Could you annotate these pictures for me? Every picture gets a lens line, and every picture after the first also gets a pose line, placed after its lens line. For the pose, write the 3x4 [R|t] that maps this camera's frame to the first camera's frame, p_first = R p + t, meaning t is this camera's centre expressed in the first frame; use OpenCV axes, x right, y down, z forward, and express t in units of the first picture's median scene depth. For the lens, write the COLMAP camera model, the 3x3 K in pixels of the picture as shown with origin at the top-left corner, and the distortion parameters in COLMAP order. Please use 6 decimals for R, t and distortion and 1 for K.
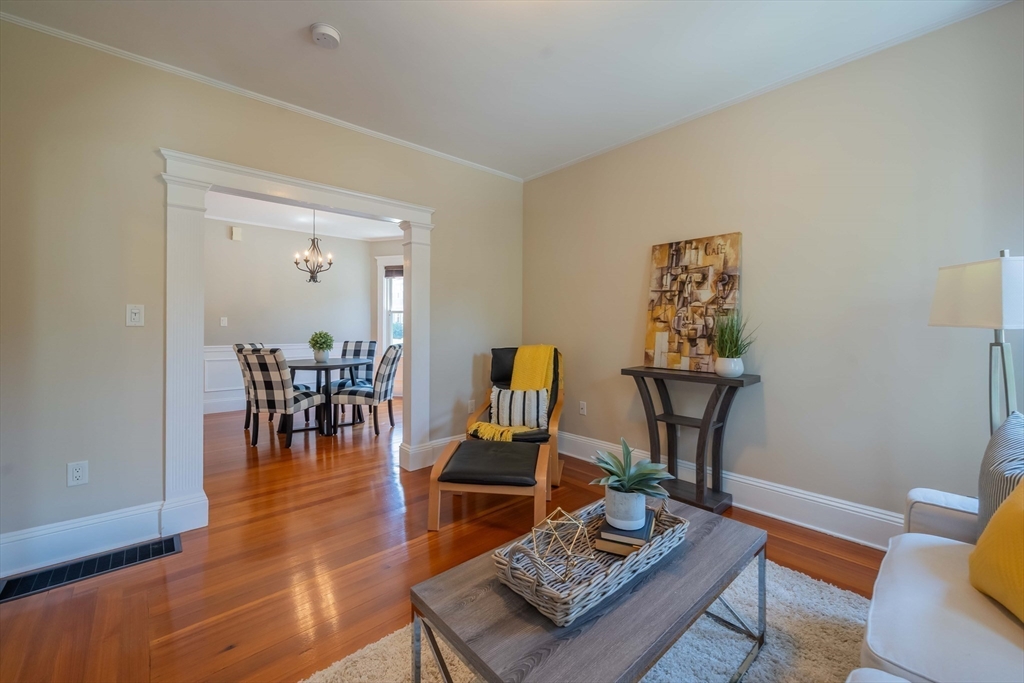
lens RADIAL K [[406.0, 0, 505.7], [0, 406.0, 322.9], [0, 0, 1]] dist [0.001076, 0.000090]
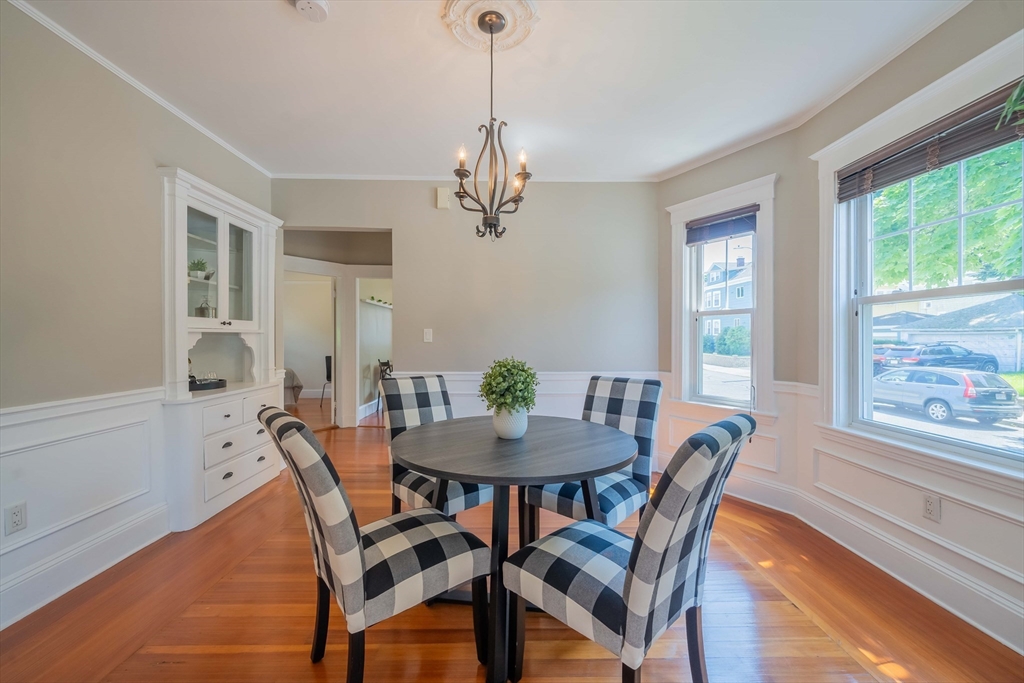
lens RADIAL K [[401.0, 0, 512.0], [0, 401.0, 341.5], [0, 0, 1]] dist [0.000446, 0.000013]
pose [[0.754546, 0.005671, -0.656222, -0.326869], [0.005842, 0.999865, 0.015358, -0.004204], [0.656221, -0.015422, 0.754411, 1.172551]]
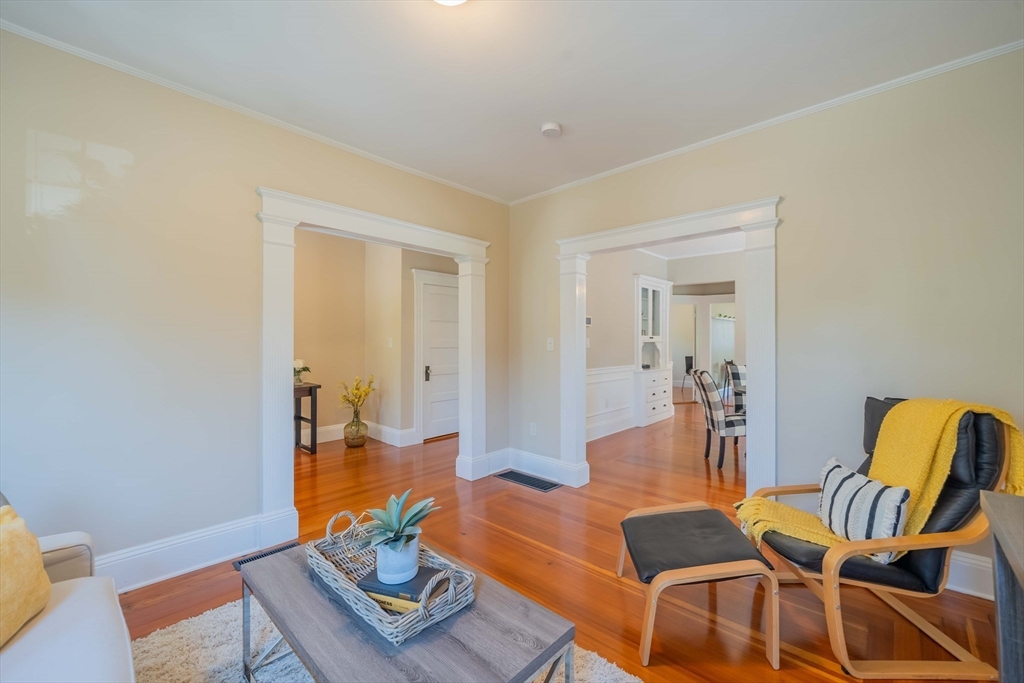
lens RADIAL K [[416.2, 0, 532.3], [0, 416.2, 343.1], [0, 0, 1]] dist [-0.000405, -0.000005]
pose [[0.109804, 0.002134, -0.993951, 0.618699], [0.011039, 0.999933, 0.003366, -0.024875], [0.993892, -0.011341, 0.109773, 0.577489]]
